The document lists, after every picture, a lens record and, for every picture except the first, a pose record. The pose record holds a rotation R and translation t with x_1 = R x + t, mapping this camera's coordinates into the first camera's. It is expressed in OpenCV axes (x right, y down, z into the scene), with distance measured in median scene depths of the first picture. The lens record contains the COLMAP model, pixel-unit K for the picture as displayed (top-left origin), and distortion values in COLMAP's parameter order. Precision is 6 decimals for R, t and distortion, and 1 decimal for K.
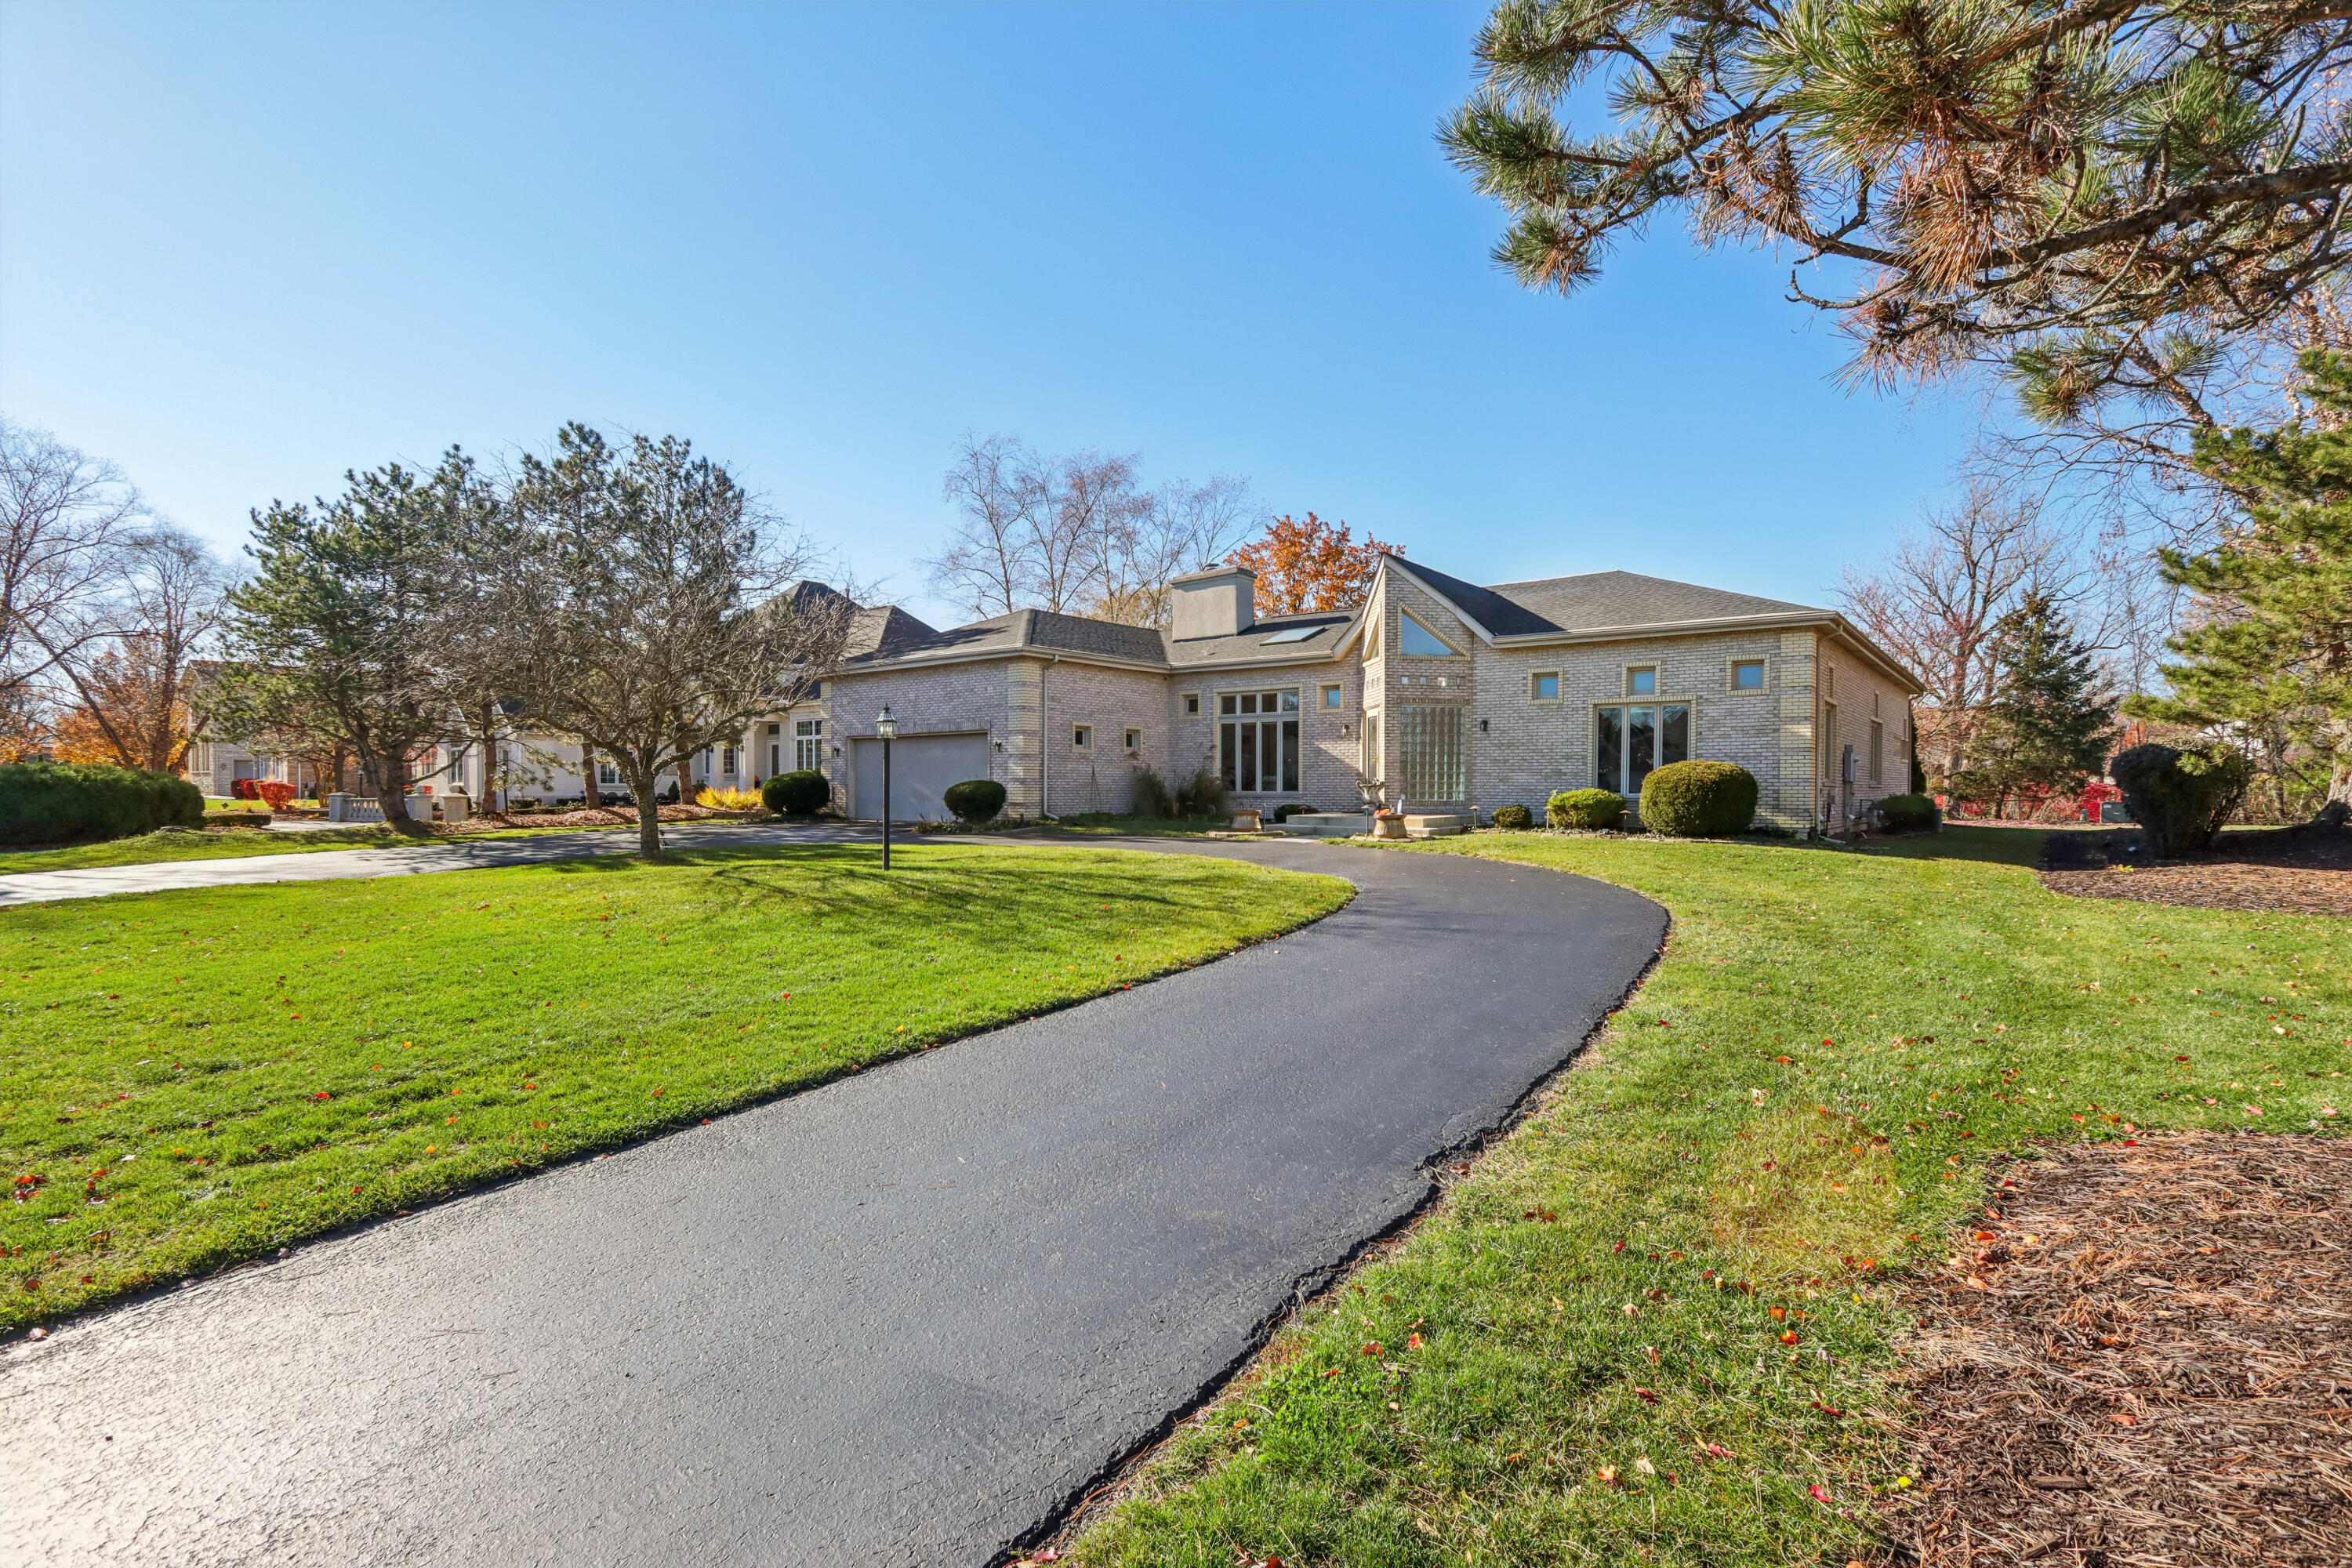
lens RADIAL K [[1122.4, 0, 1187.6], [0, 1122.4, 791.7], [0, 0, 1]] dist [-0.018076, 0.005867]
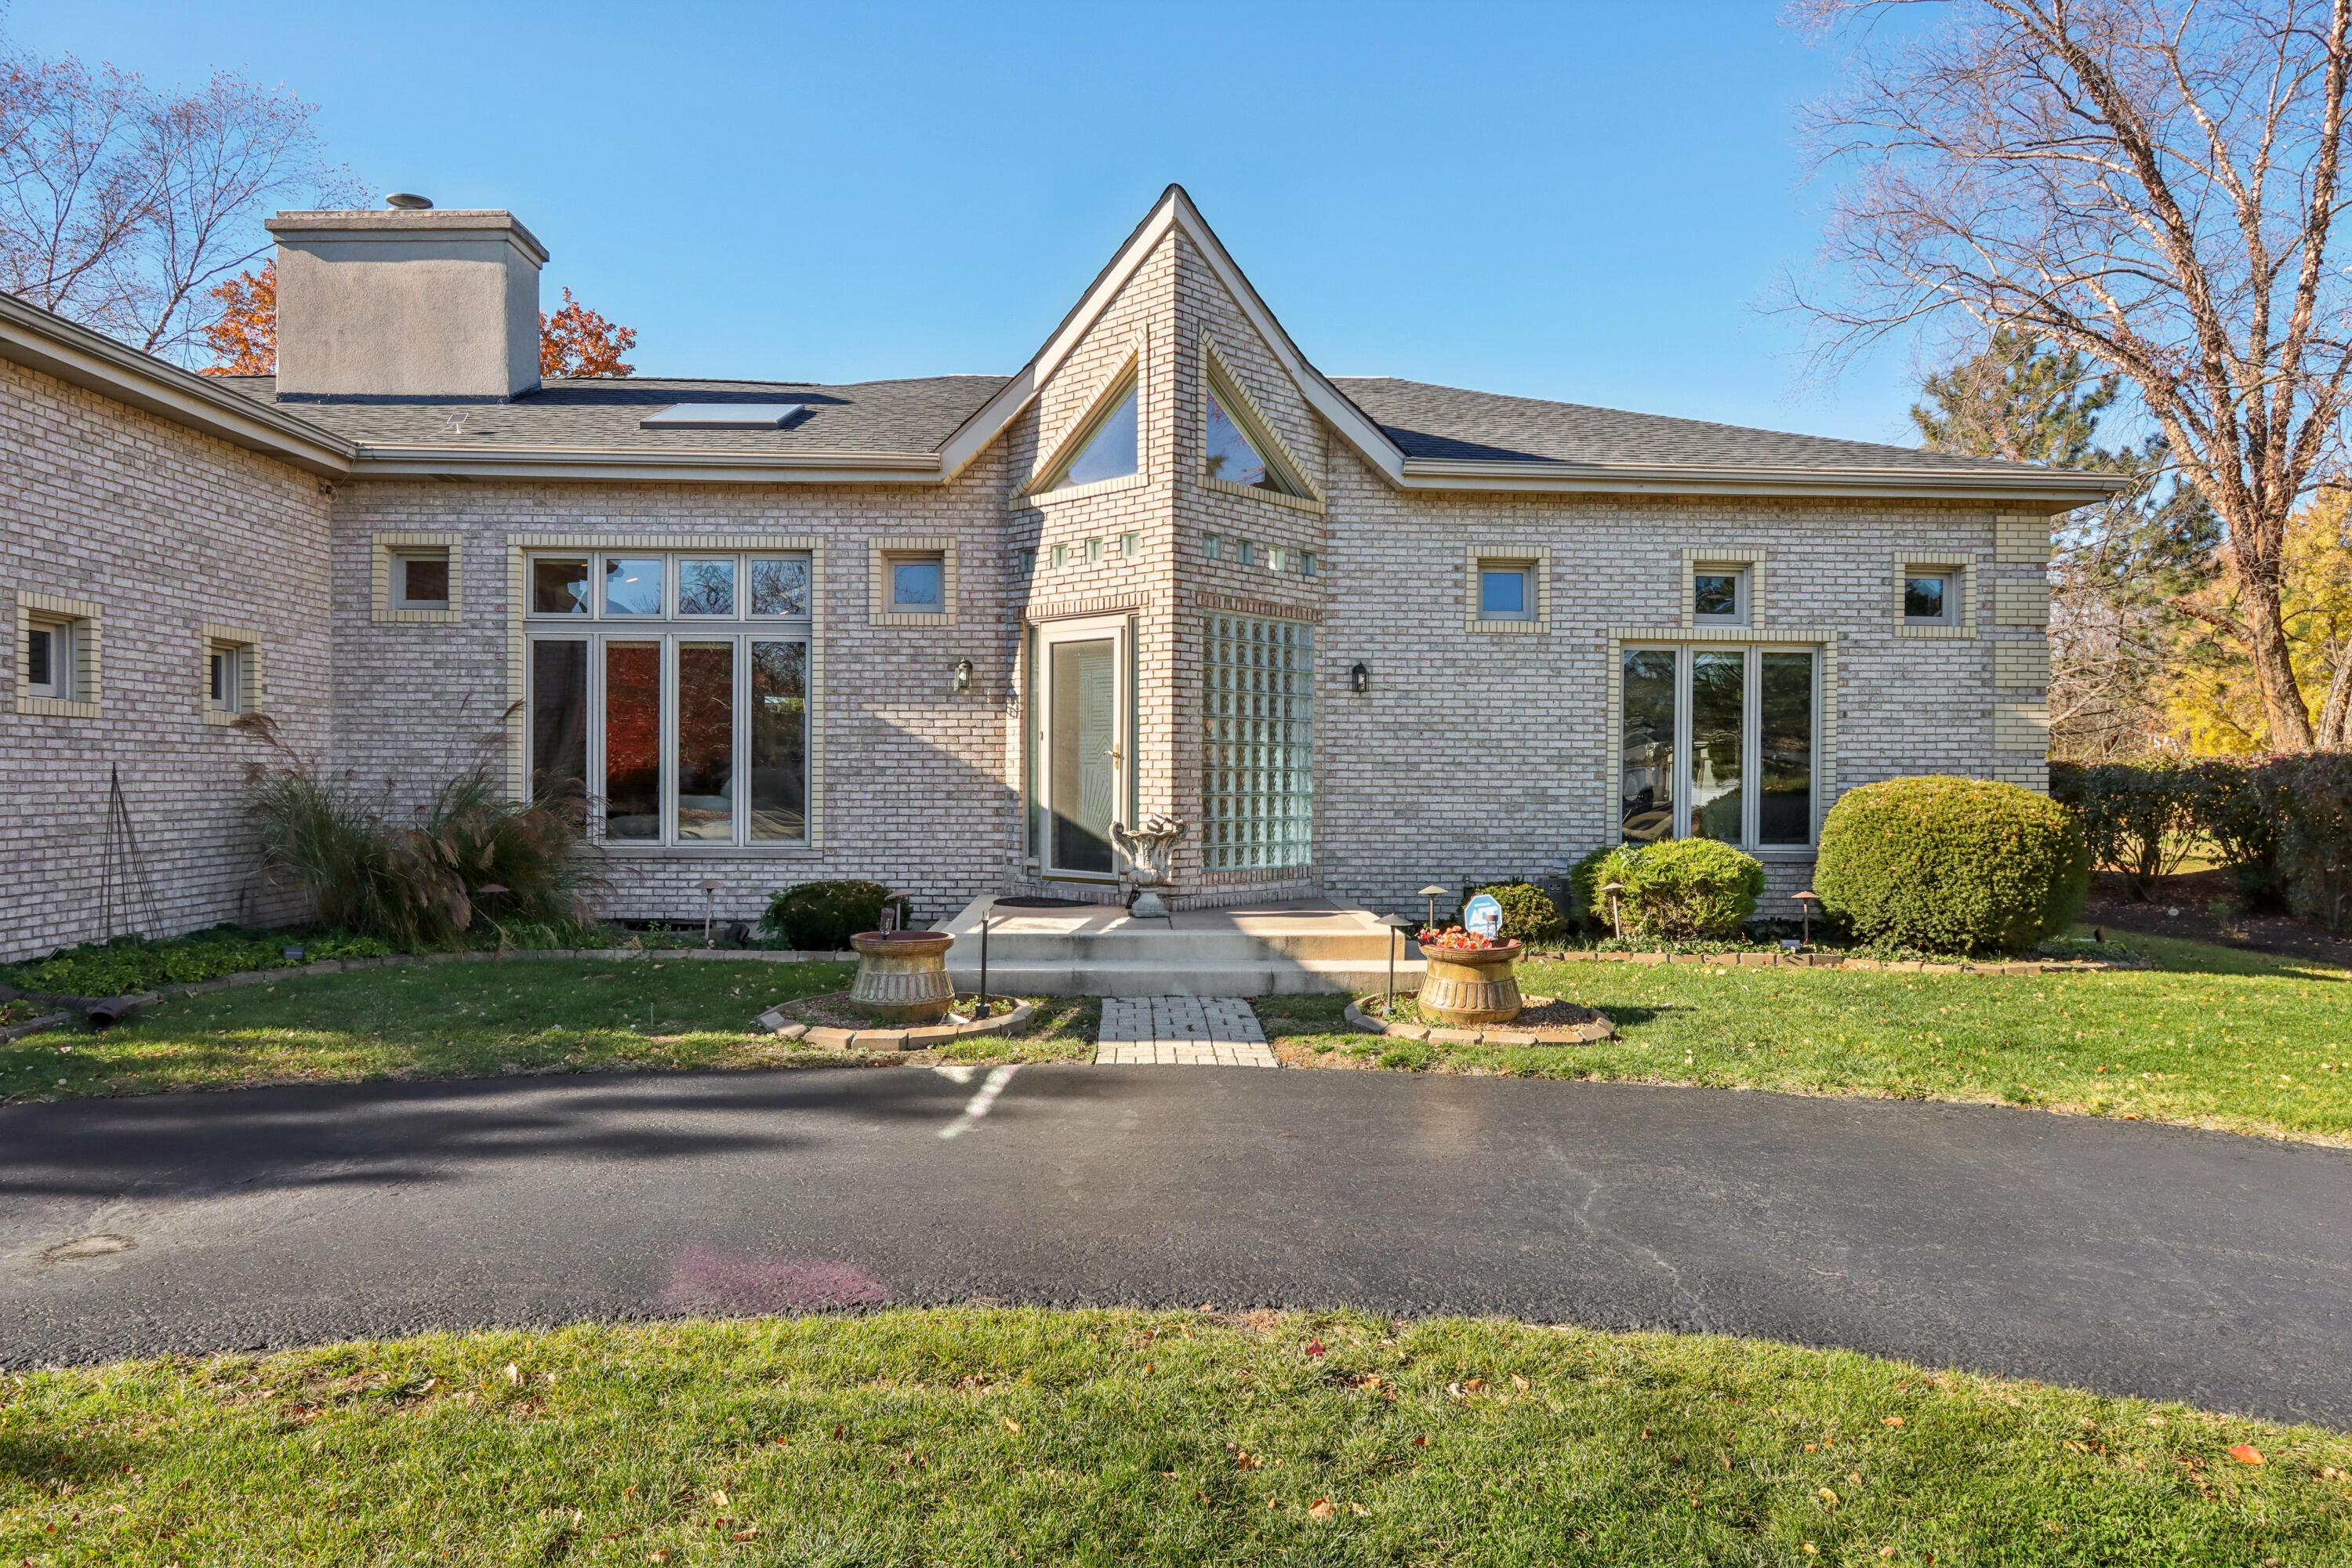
lens RADIAL K [[1511.6, 0, 1191.8], [0, 1511.6, 787.9], [0, 0, 1]] dist [-0.005374, -0.000289]
pose [[0.761534, -0.003148, 0.648118, -0.125991], [-0.001567, 0.999976, 0.006697, -0.021220], [-0.648123, -0.006115, 0.761511, 0.577705]]
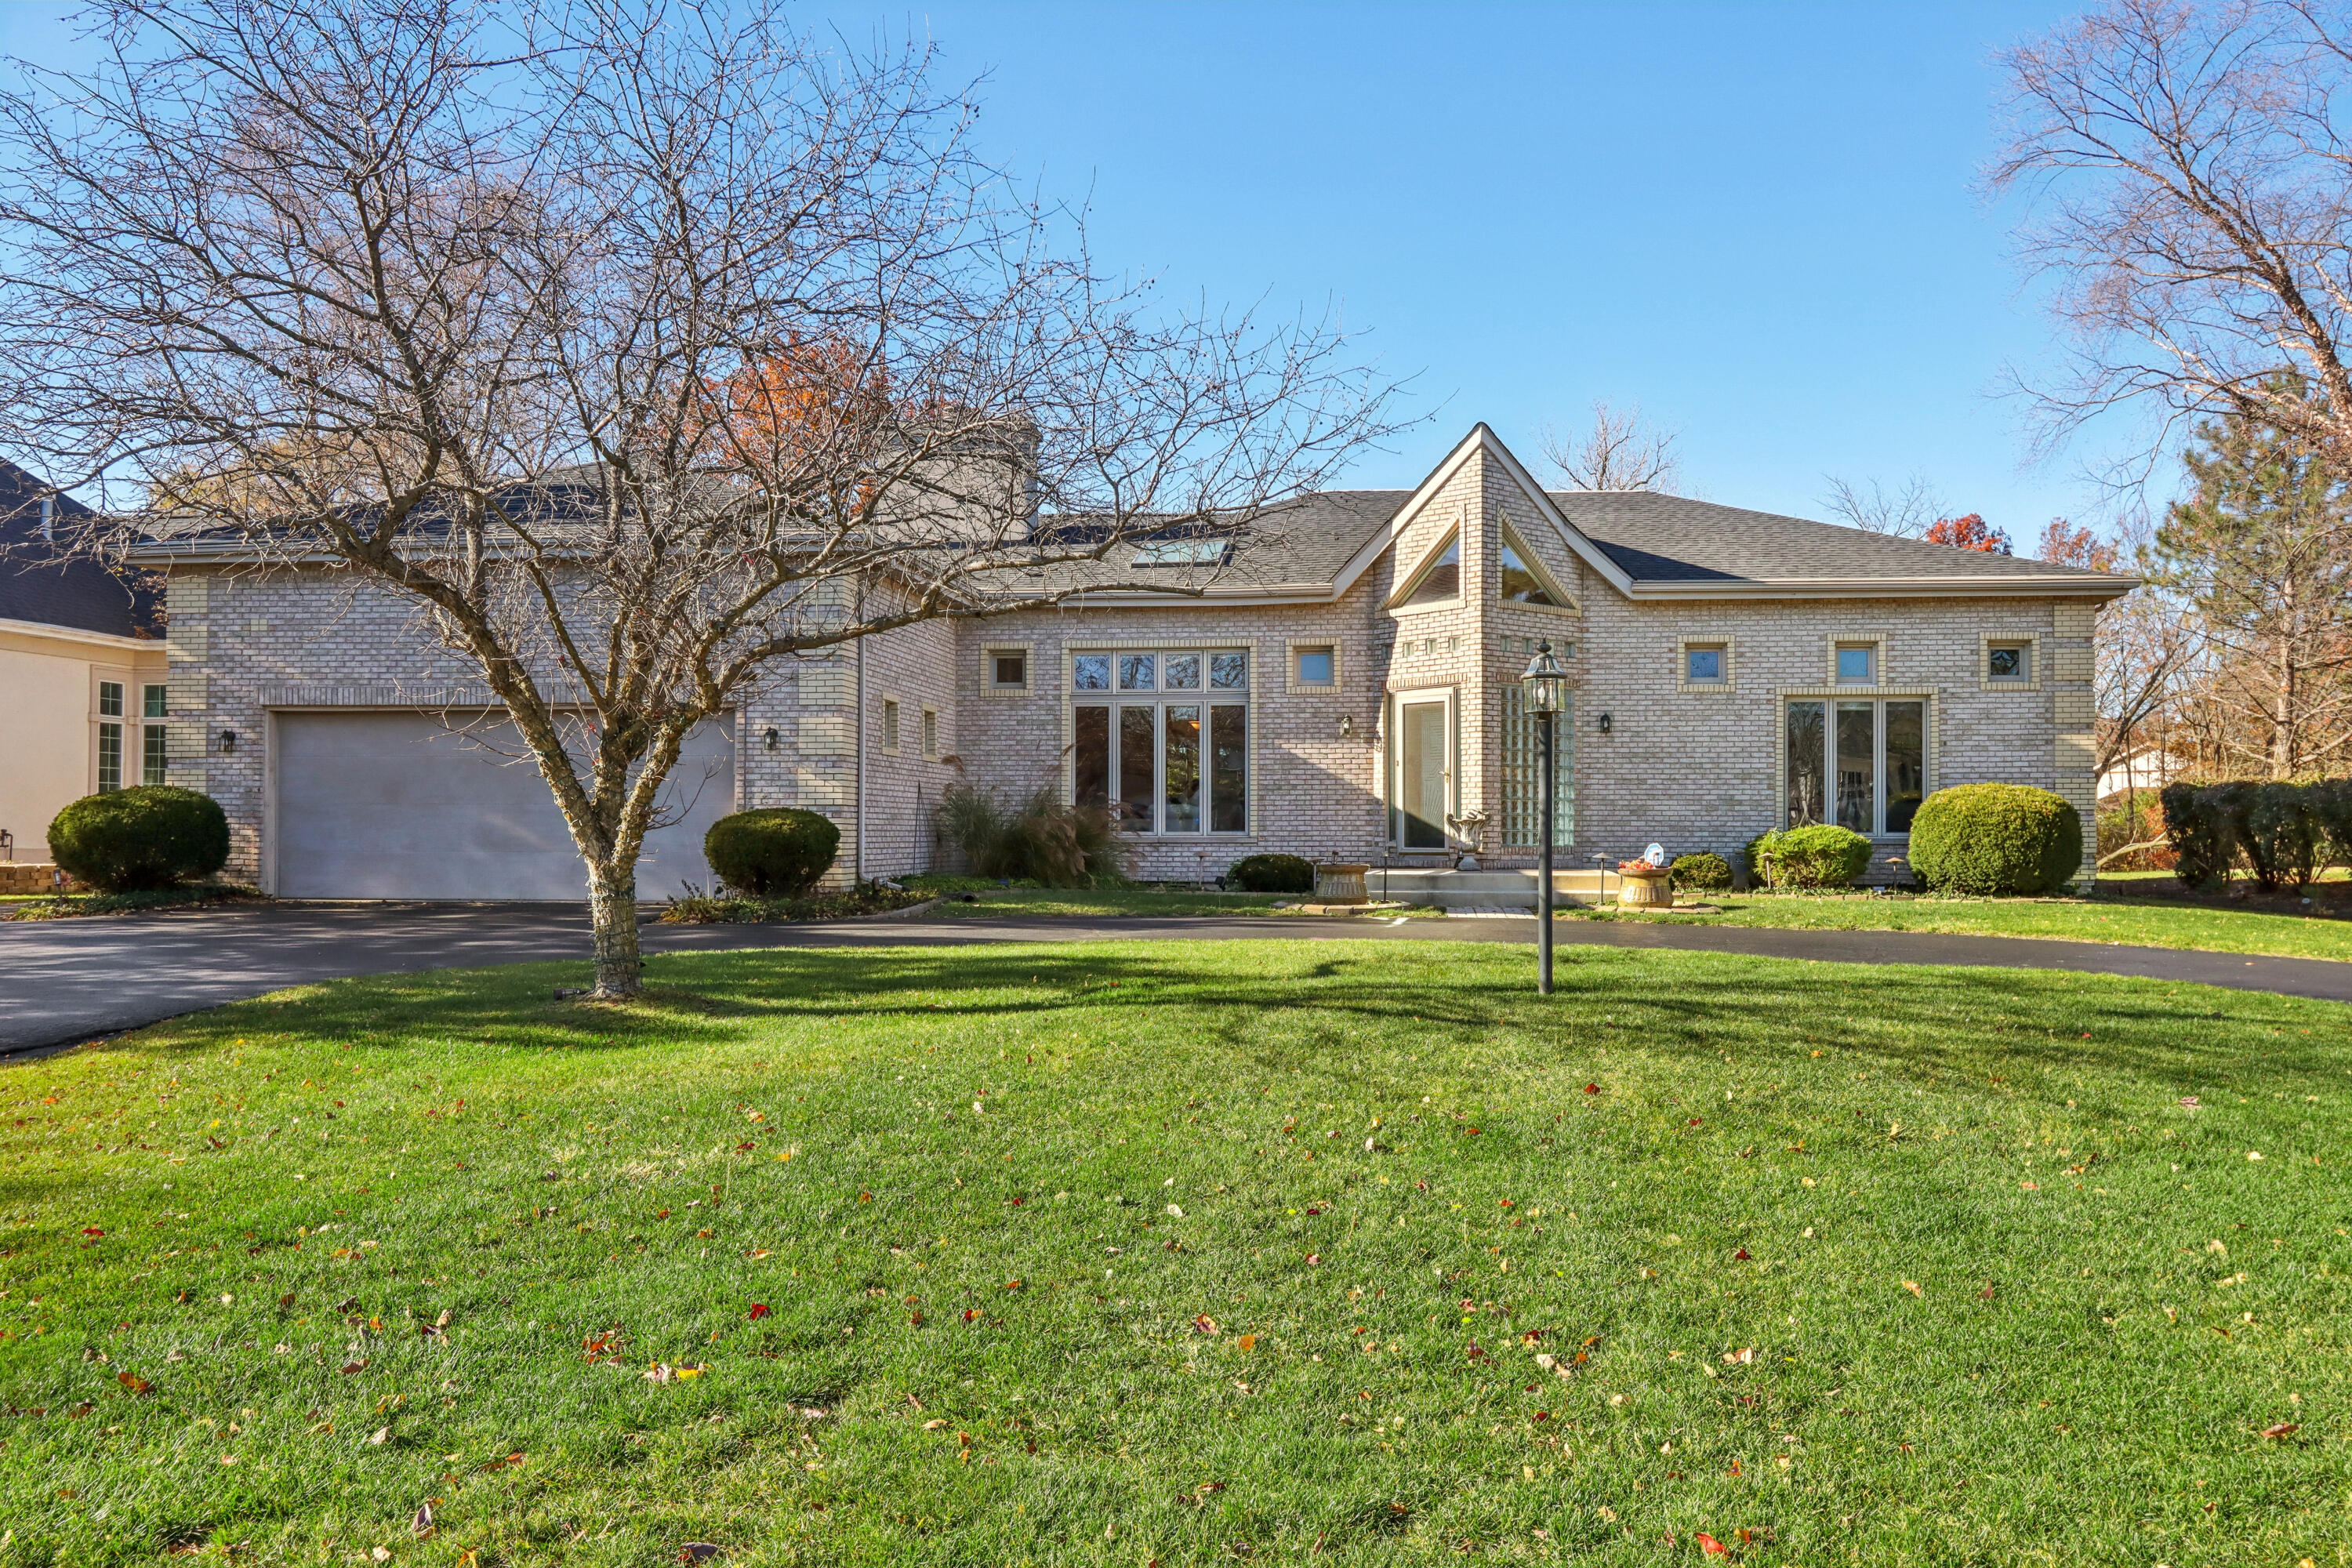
lens RADIAL K [[1862.8, 0, 1214.1], [0, 1862.8, 811.5], [0, 0, 1]] dist [-0.007418, 0.022407]
pose [[0.850284, 0.004037, 0.526309, -0.423573], [0.003039, 0.999916, -0.012579, 0.001444], [-0.526316, 0.012295, 0.850200, 0.226113]]
